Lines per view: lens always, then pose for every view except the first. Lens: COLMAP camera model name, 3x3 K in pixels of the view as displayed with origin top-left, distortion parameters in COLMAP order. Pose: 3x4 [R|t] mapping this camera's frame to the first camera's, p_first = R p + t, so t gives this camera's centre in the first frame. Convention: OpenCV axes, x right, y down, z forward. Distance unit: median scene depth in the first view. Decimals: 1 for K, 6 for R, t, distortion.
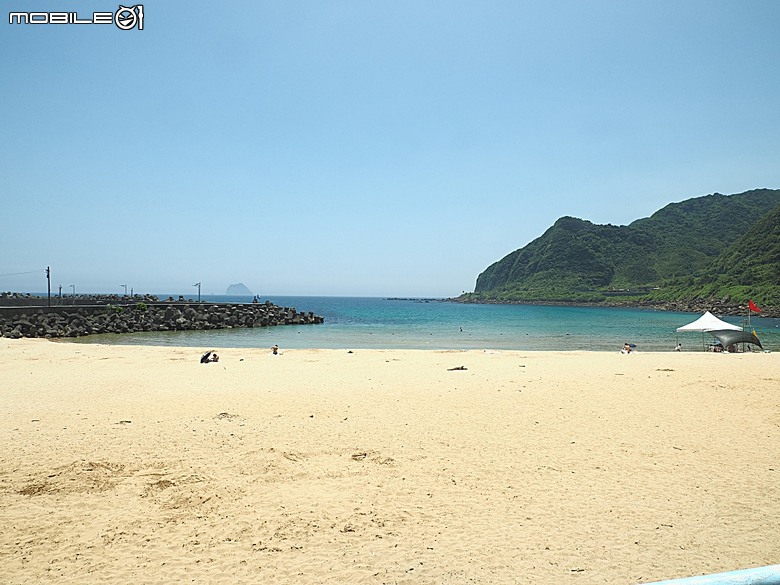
lens RADIAL K [[561.7, 0, 389.3], [0, 561.7, 293.2], [0, 0, 1]] dist [-0.017377, 0.006693]
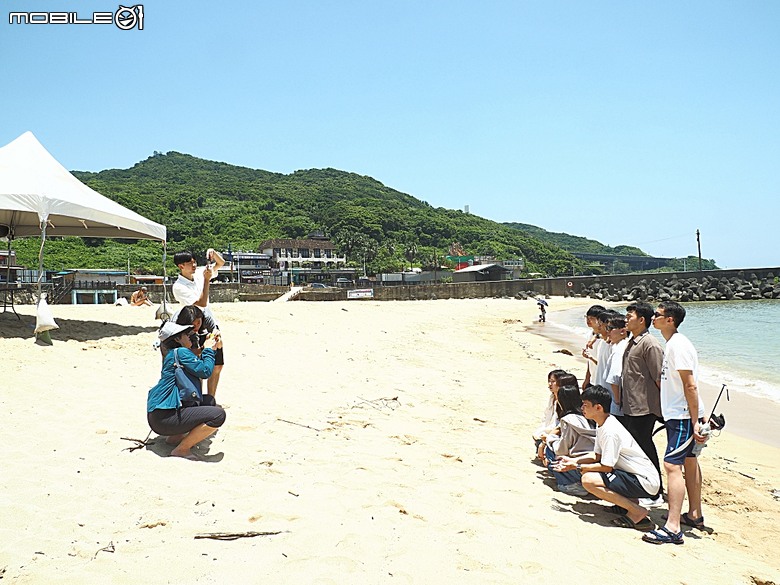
lens RADIAL K [[561.7, 0, 390.7], [0, 561.7, 293.9], [0, 0, 1]] dist [-0.017377, 0.006693]
pose [[-0.158496, -0.014109, -0.987259, 0.434841], [0.047576, 0.998627, -0.021909, 0.060624], [0.986213, -0.050442, -0.157608, 0.643693]]
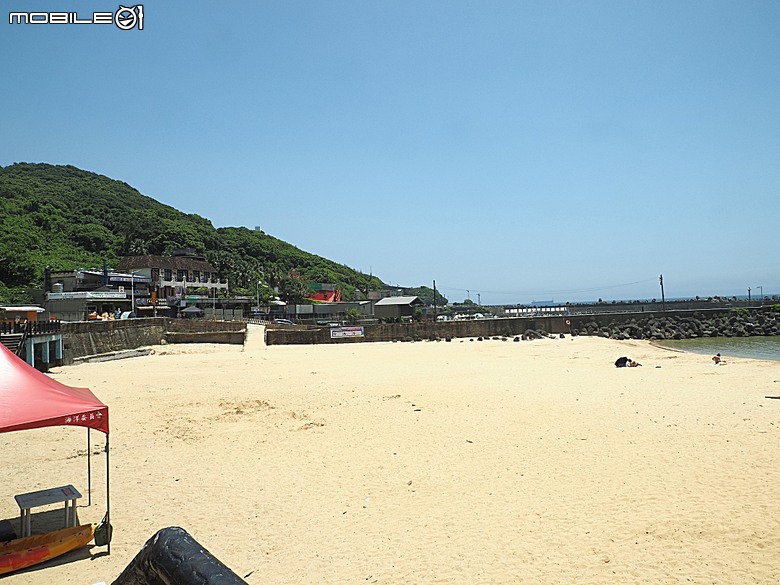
lens RADIAL K [[561.7, 0, 390.6], [0, 561.7, 291.7], [0, 0, 1]] dist [-0.017377, 0.006693]
pose [[0.371534, -0.055462, -0.926761, 0.207975], [0.048790, 0.998001, -0.040165, 0.004030], [0.927136, -0.030294, 0.373498, 0.107322]]
